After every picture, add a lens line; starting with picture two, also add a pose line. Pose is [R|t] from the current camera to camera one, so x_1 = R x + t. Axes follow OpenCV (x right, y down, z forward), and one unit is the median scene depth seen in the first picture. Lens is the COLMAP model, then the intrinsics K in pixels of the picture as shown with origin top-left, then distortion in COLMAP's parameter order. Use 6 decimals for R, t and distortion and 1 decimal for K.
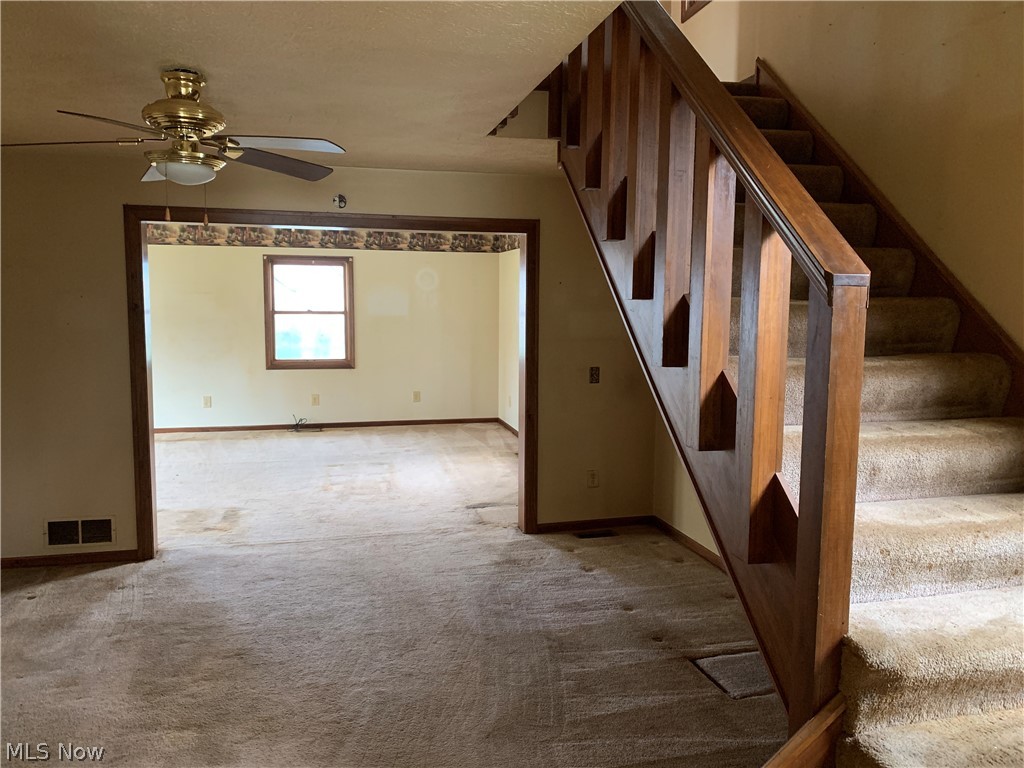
lens RADIAL K [[783.2, 0, 514.0], [0, 783.2, 383.6], [0, 0, 1]] dist [0.025128, -0.023303]
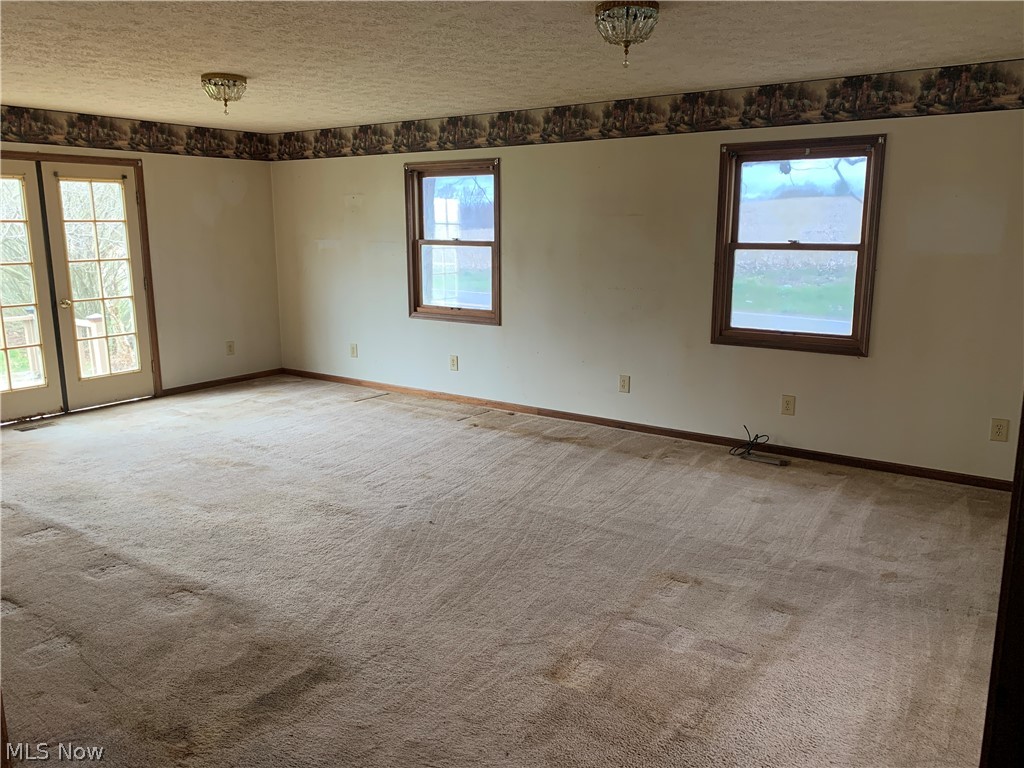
lens RADIAL K [[783.2, 0, 510.1], [0, 783.2, 384.1], [0, 0, 1]] dist [0.025128, -0.023303]
pose [[0.667944, 0.138795, -0.731154, 0.022747], [-0.075821, 0.990034, 0.118672, -0.045860], [0.740339, -0.023829, 0.671811, 0.484011]]
